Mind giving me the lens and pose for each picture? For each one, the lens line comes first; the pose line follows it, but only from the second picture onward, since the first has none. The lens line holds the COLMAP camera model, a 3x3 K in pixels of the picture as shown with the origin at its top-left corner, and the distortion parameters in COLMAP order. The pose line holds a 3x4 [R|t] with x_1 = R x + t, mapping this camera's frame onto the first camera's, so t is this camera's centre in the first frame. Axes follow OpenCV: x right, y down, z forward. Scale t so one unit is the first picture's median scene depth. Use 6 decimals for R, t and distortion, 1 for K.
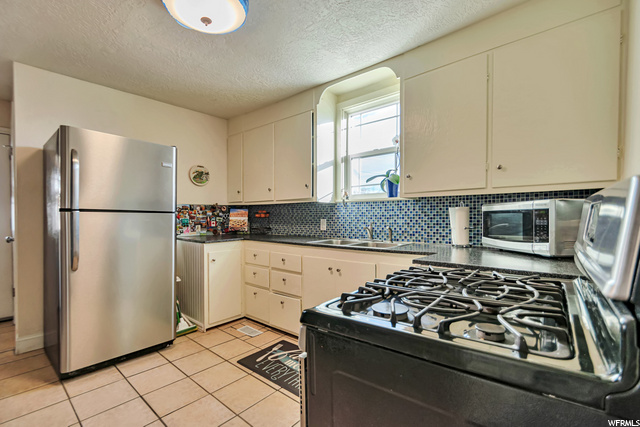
lens RADIAL K [[278.7, 0, 319.6], [0, 278.7, 219.1], [0, 0, 1]] dist [0.001007, 0.000080]
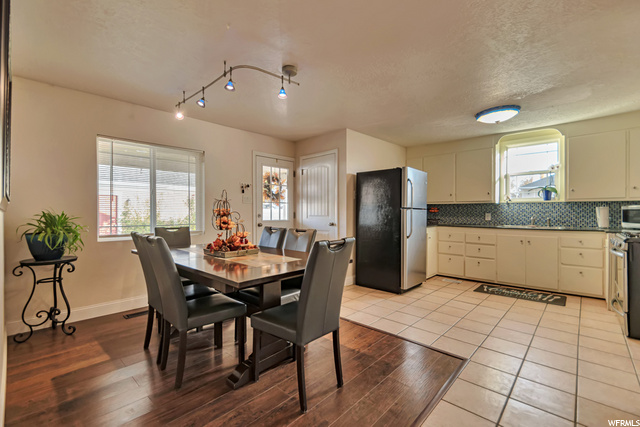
lens RADIAL K [[278.7, 0, 320.6], [0, 278.7, 210.8], [0, 0, 1]] dist [0.001007, 0.000080]
pose [[0.999082, -0.000469, -0.042845, -1.003131], [0.000150, 0.999972, -0.007430, -0.003609], [0.042848, 0.007416, 0.999054, -0.724186]]
